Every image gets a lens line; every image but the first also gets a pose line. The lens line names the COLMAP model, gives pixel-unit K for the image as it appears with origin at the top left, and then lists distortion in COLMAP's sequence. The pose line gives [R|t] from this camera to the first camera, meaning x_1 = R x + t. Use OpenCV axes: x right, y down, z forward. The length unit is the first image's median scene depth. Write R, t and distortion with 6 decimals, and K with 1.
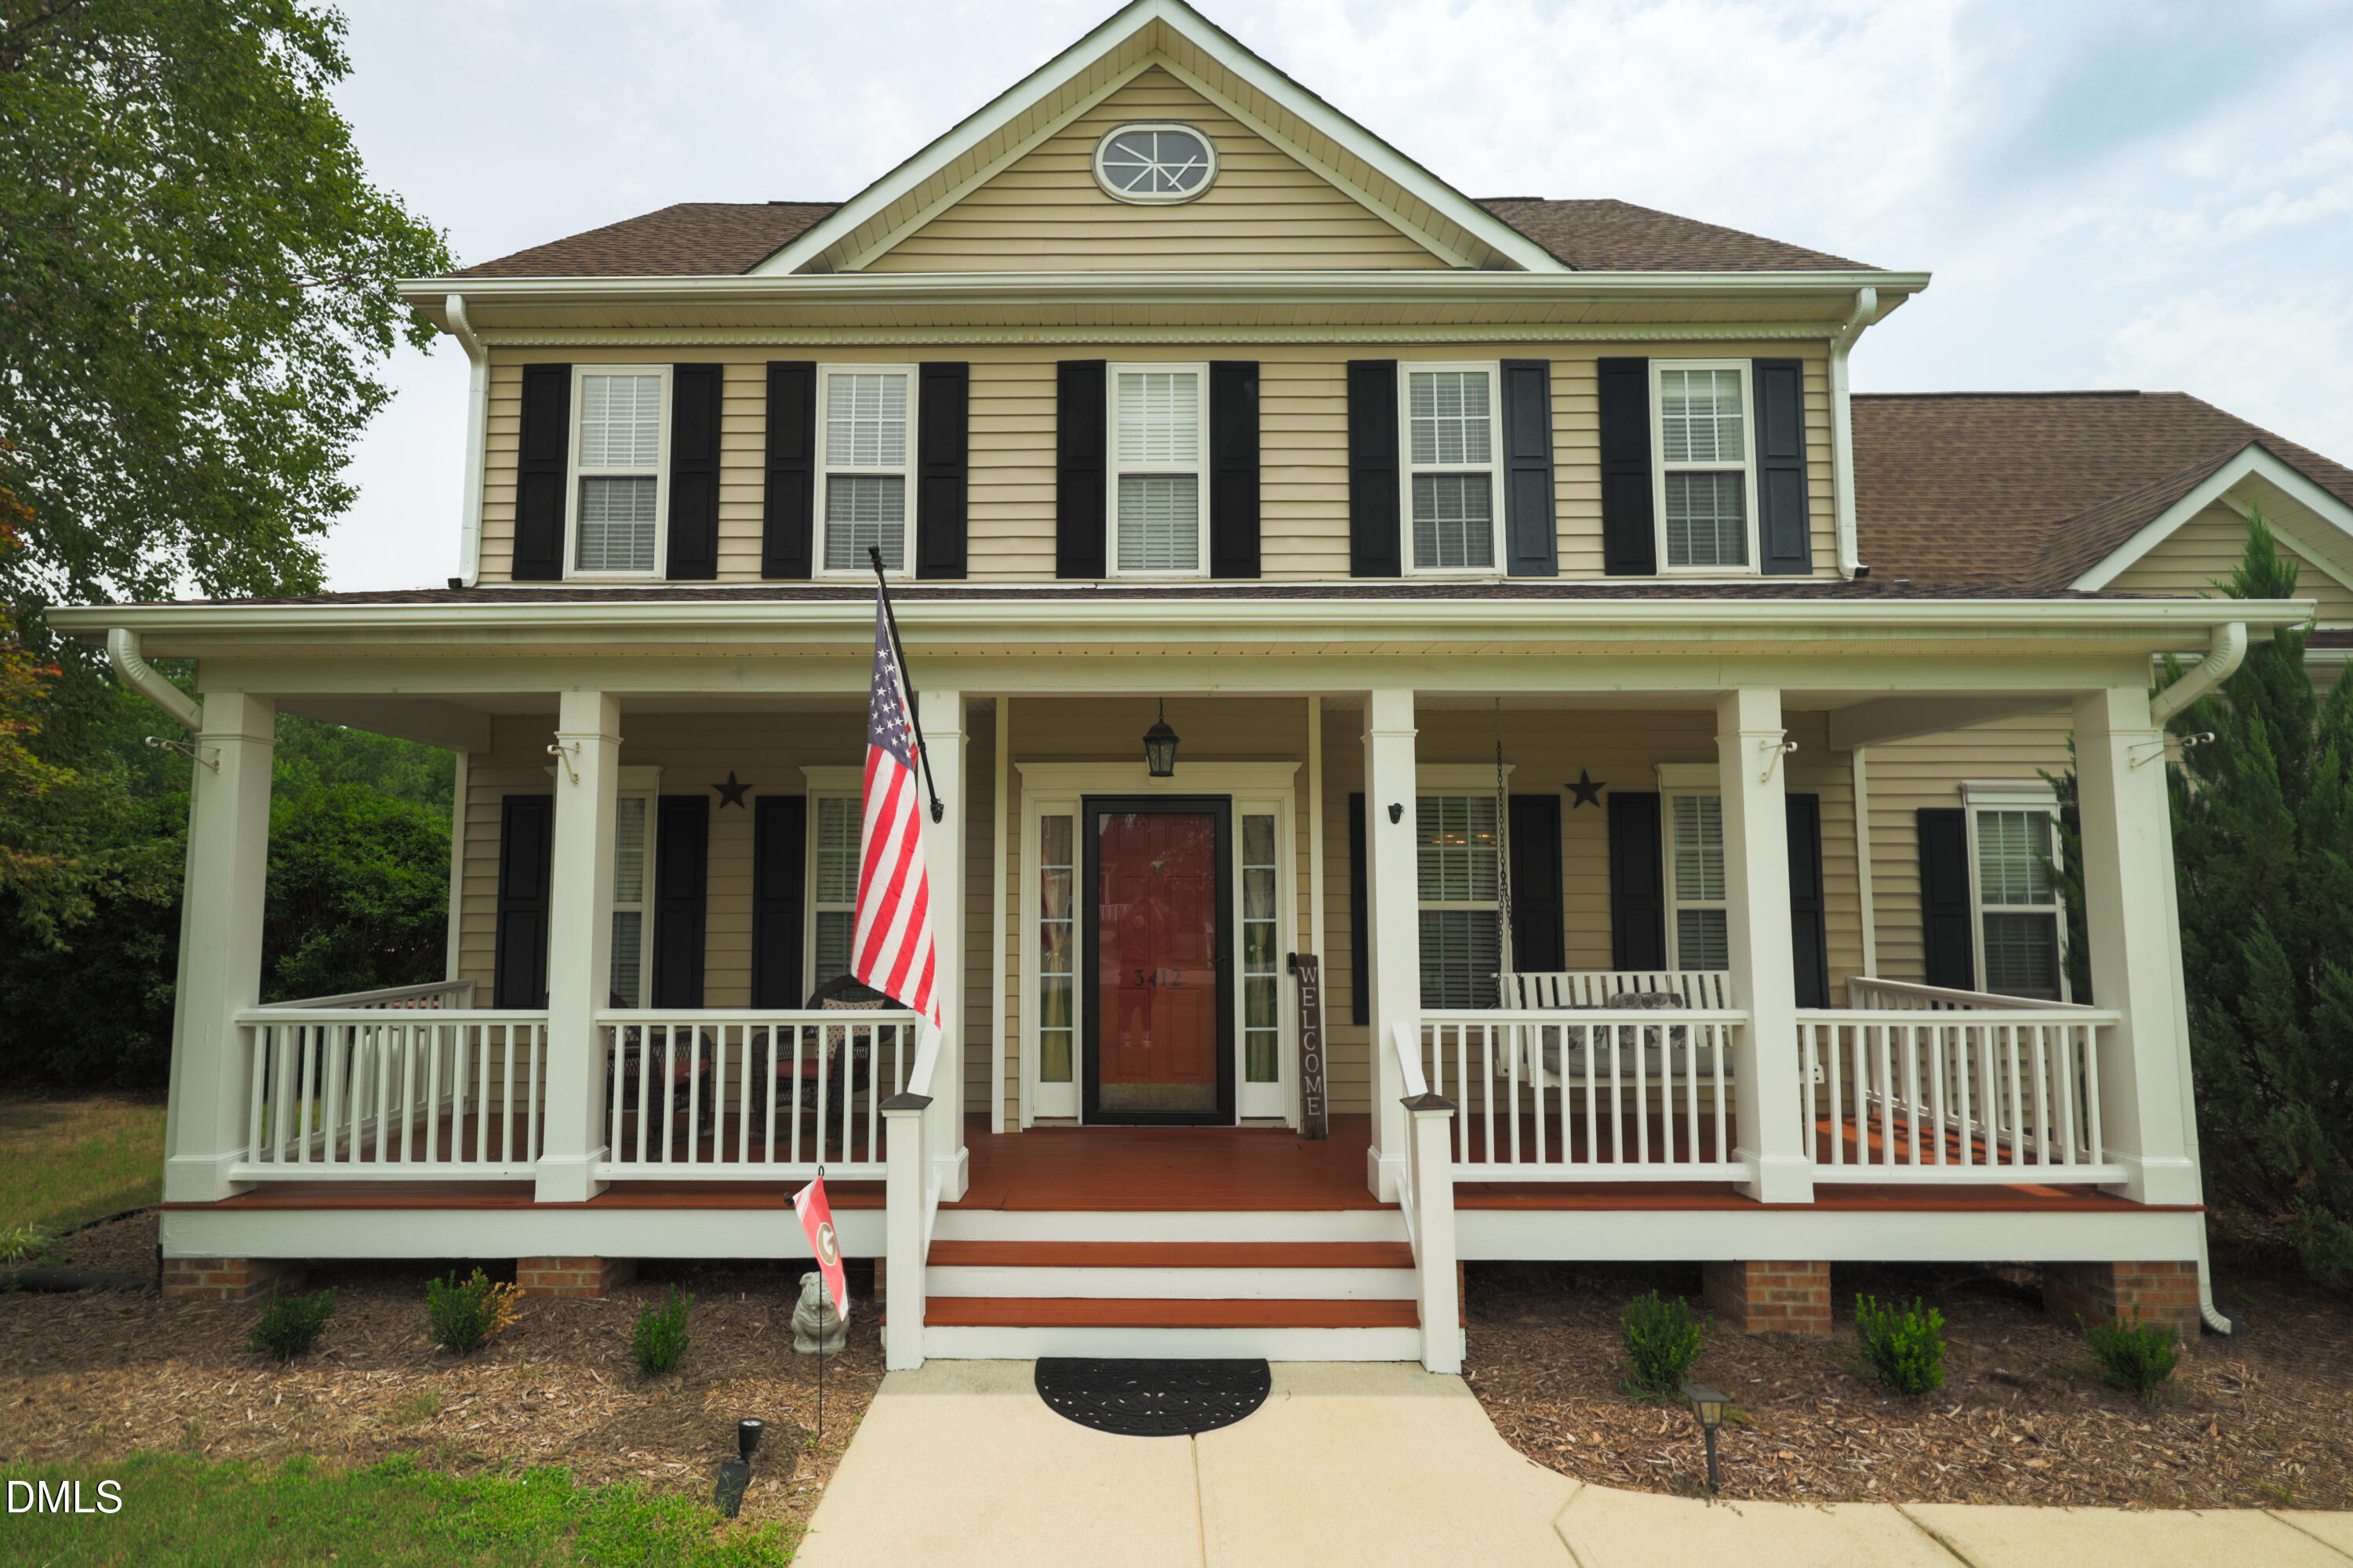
lens RADIAL K [[1049.4, 0, 1119.5], [0, 1049.4, 813.3], [0, 0, 1]] dist [-0.000593, 0.000081]
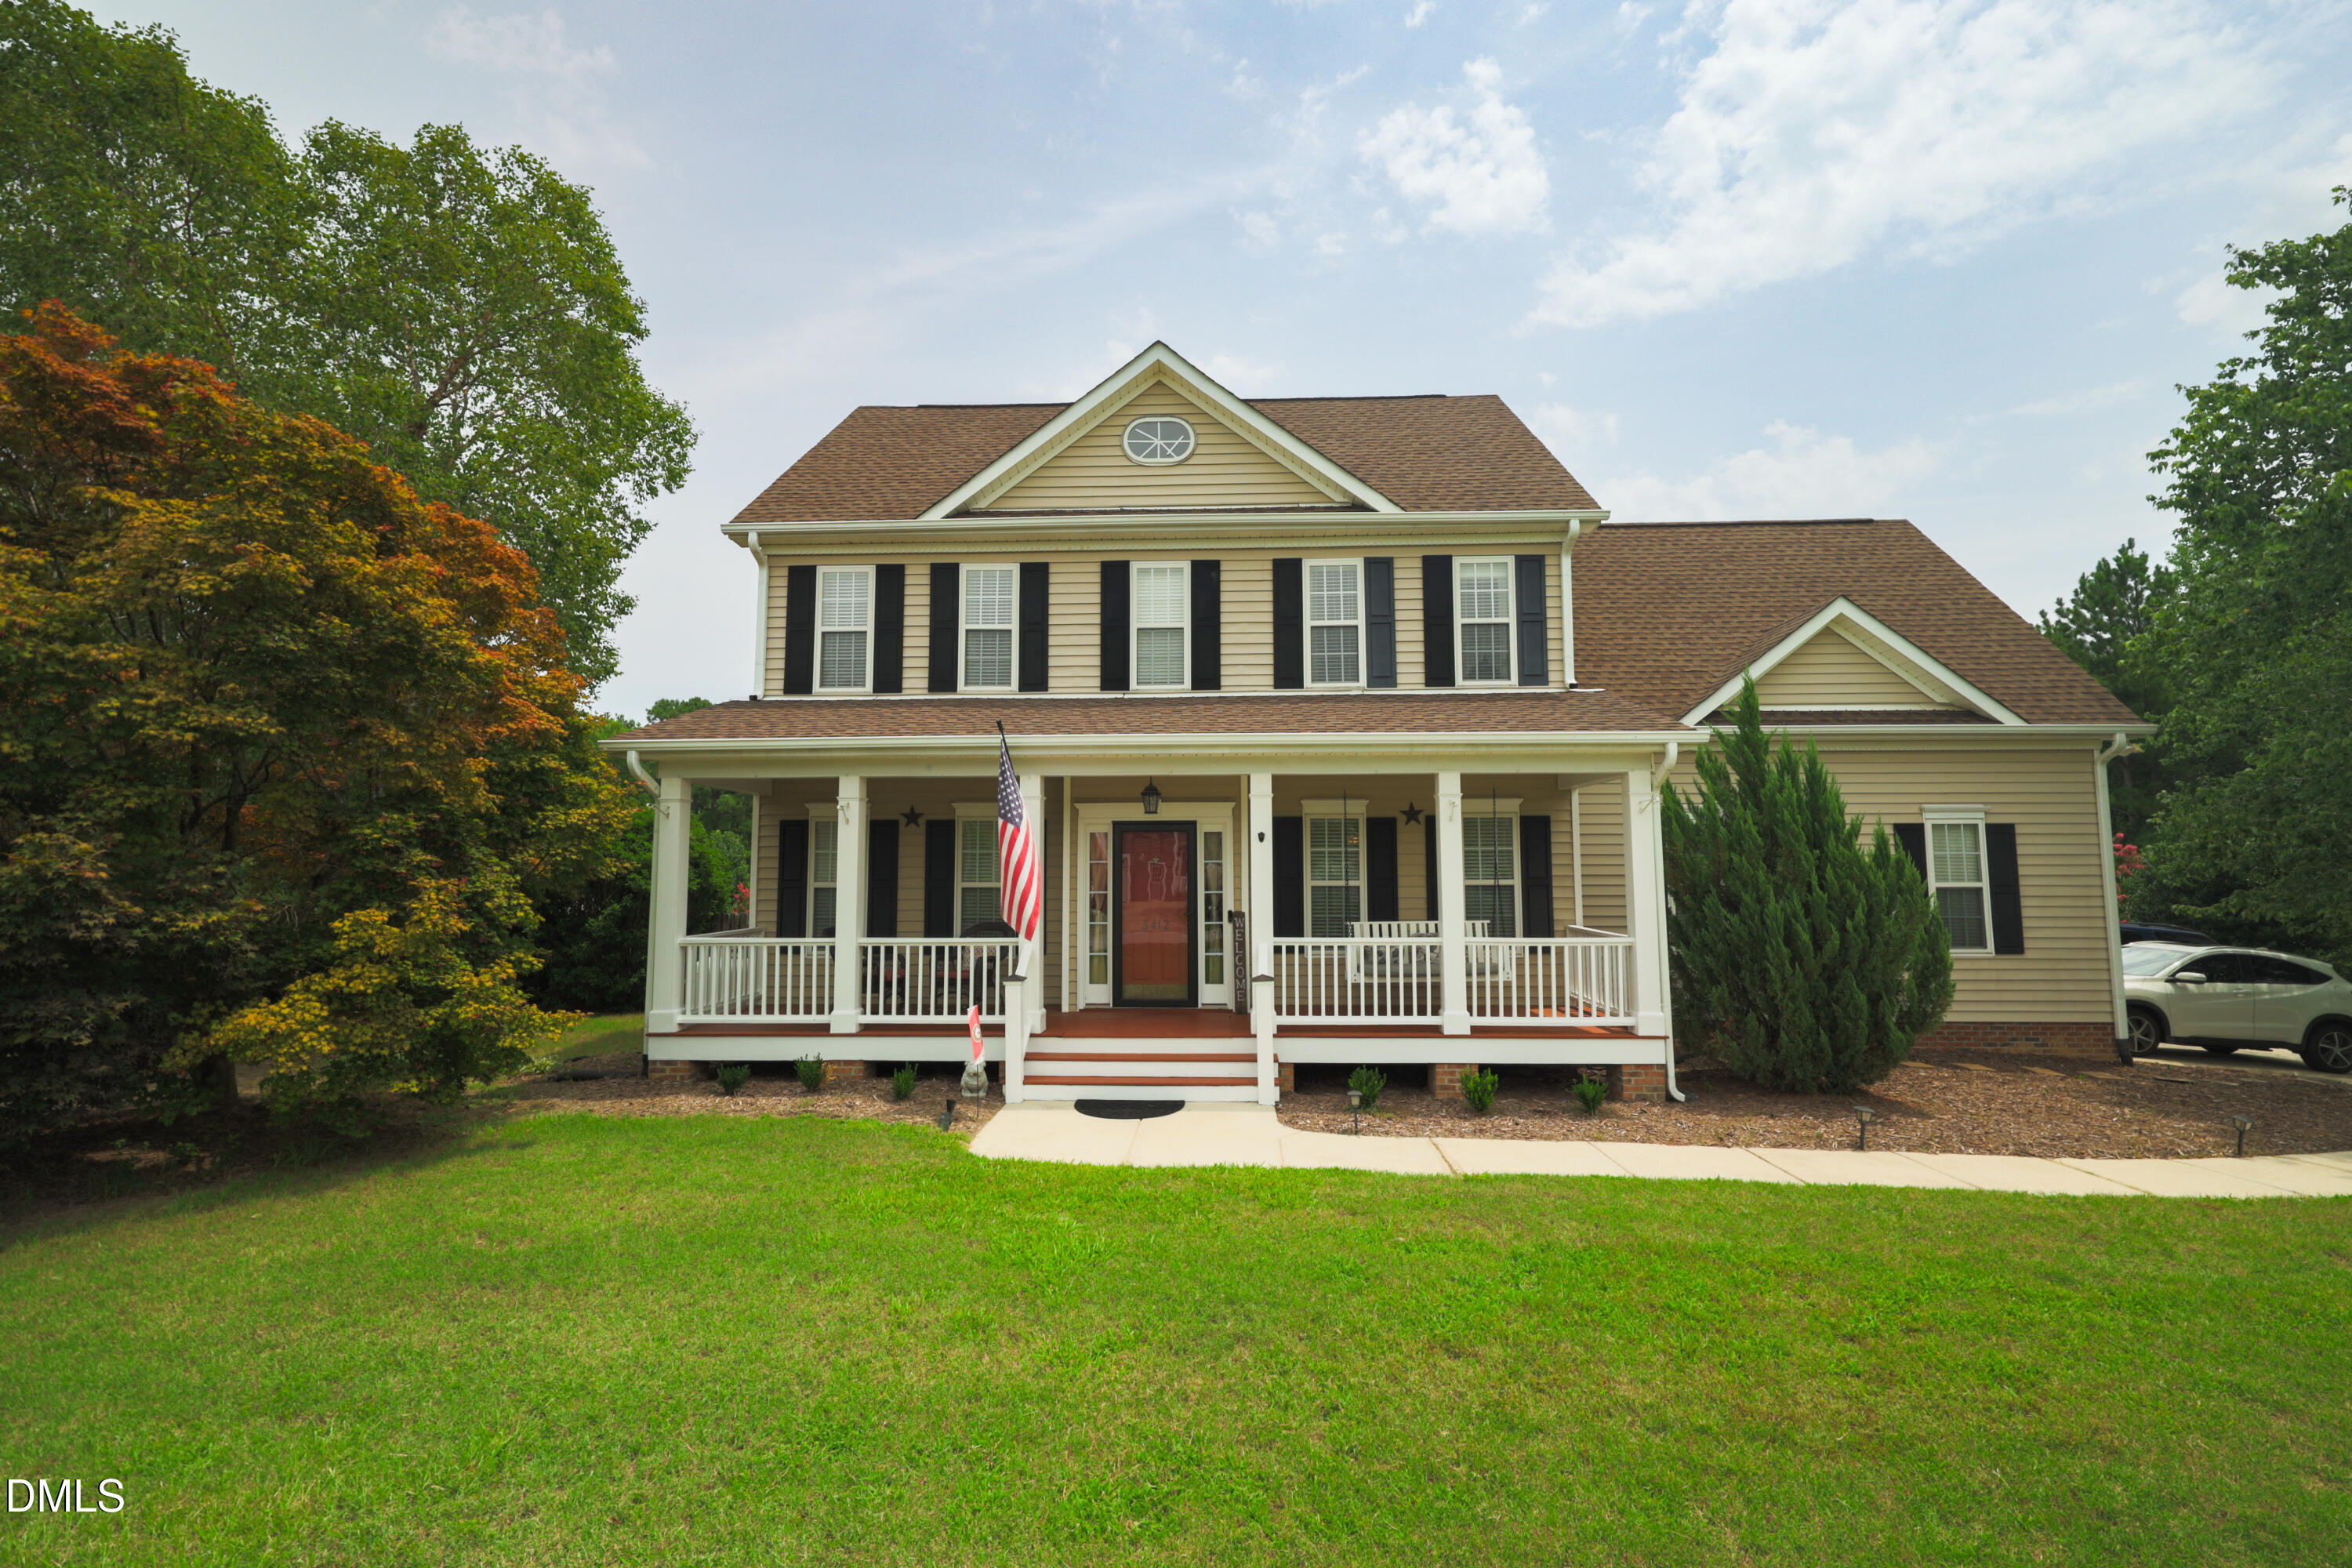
lens RADIAL K [[991.5, 0, 1176.0], [0, 991.5, 784.0], [0, 0, 1]] dist [-0.002432, -0.000232]
pose [[0.999383, -0.005459, -0.034684, 0.117863], [0.005151, 0.999946, -0.008975, -0.058550], [0.034731, 0.008791, 0.999358, -0.602008]]
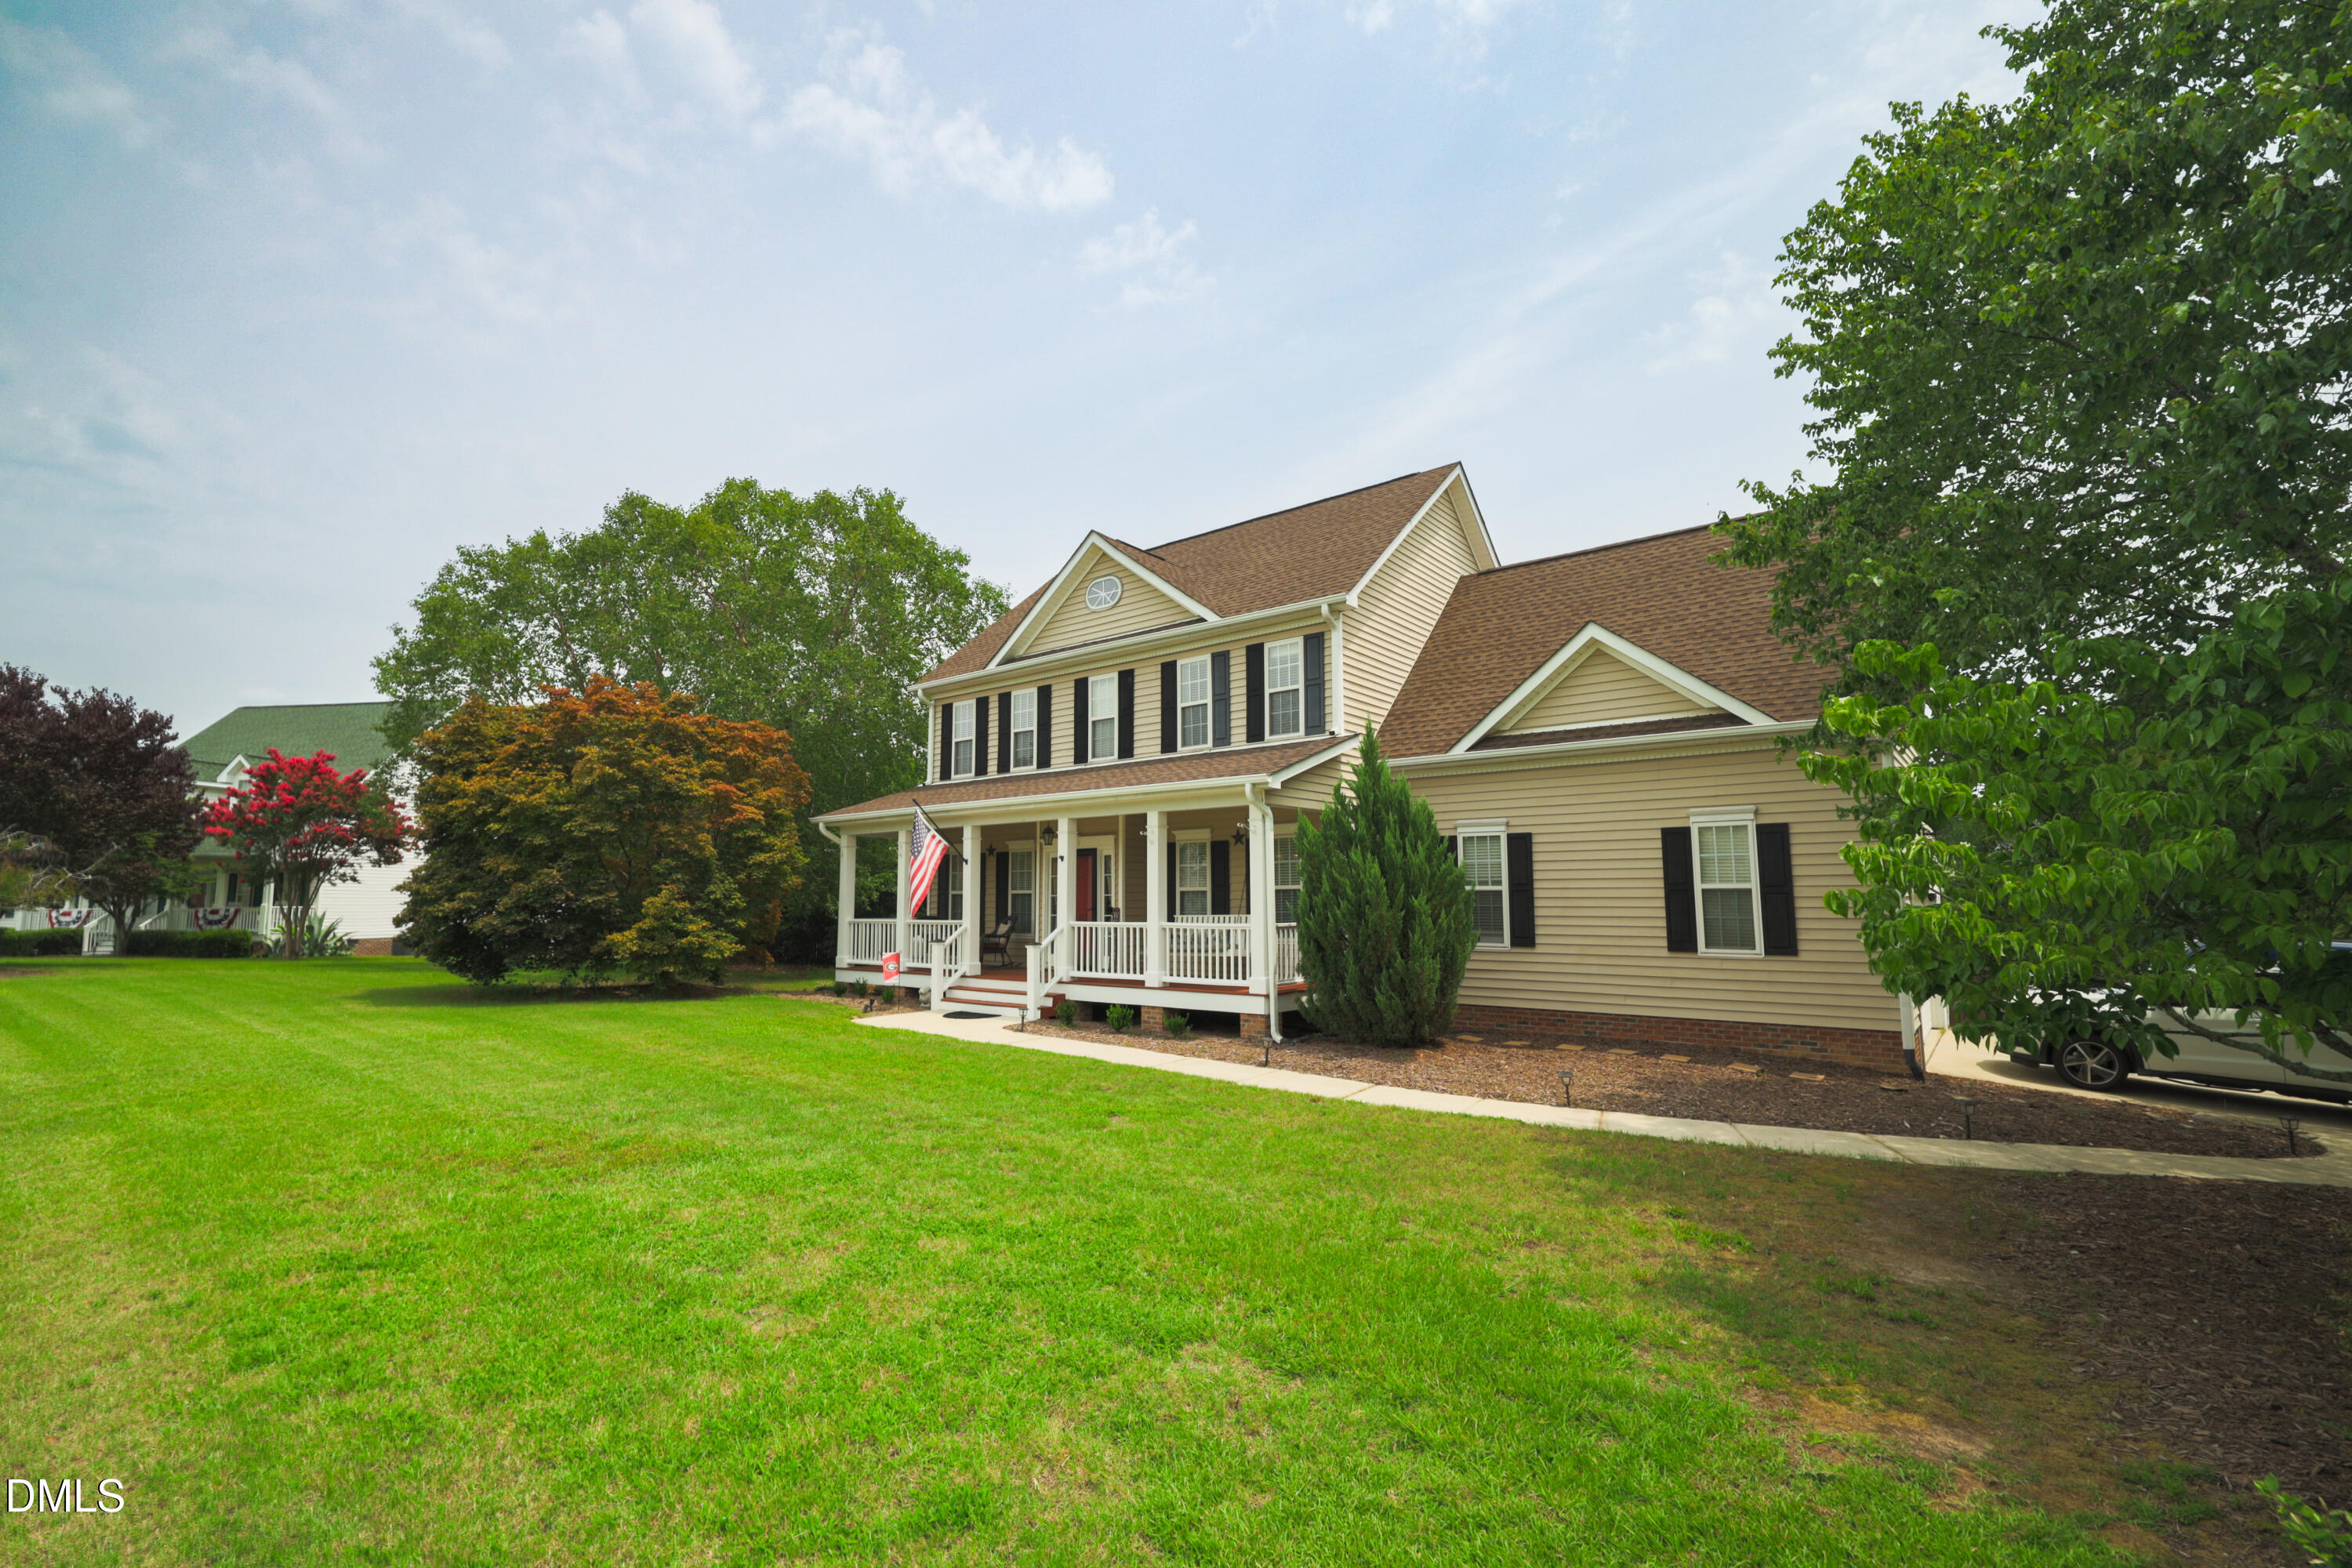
lens RADIAL K [[991.5, 0, 1176.0], [0, 991.5, 784.0], [0, 0, 1]] dist [-0.002432, -0.000232]
pose [[0.791104, -0.074014, -0.607187, 1.644396], [0.055321, 0.997242, -0.049483, -0.039727], [0.609174, 0.005556, 0.793017, -0.804311]]
